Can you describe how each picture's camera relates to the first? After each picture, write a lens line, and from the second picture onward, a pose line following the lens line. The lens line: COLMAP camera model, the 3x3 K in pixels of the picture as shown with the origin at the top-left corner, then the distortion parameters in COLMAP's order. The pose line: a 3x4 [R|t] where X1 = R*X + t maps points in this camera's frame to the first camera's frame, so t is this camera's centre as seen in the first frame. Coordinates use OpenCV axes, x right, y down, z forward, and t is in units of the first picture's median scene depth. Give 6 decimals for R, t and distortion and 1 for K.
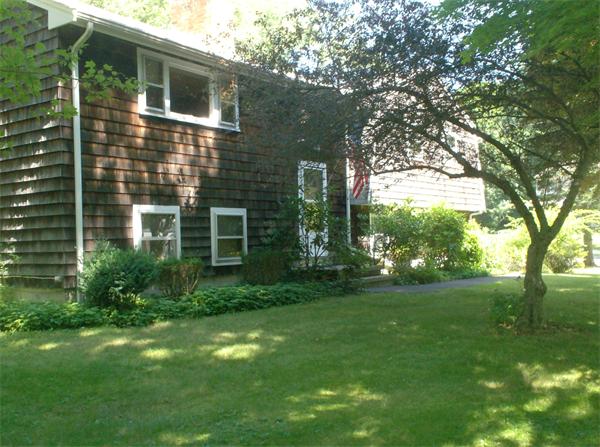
lens RADIAL K [[654.2, 0, 301.0], [0, 654.2, 223.1], [0, 0, 1]] dist [0.085943, 0.000000]
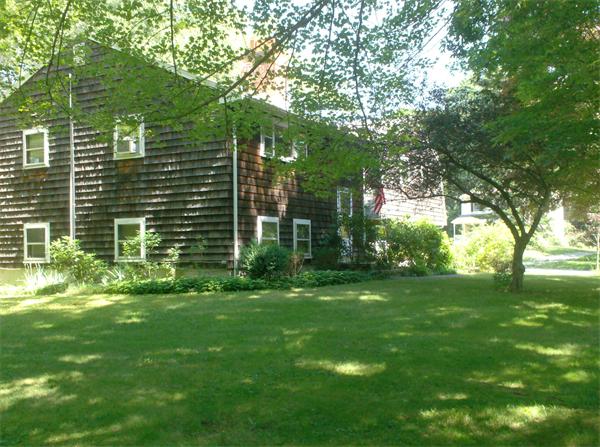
lens RADIAL K [[654.2, 0, 299.3], [0, 654.2, 225.0], [0, 0, 1]] dist [0.085943, 0.000000]
pose [[0.992249, 0.018699, 0.122850, -0.348727], [-0.016536, 0.999690, -0.018600, 0.020051], [-0.123160, 0.016425, 0.992251, -0.518393]]
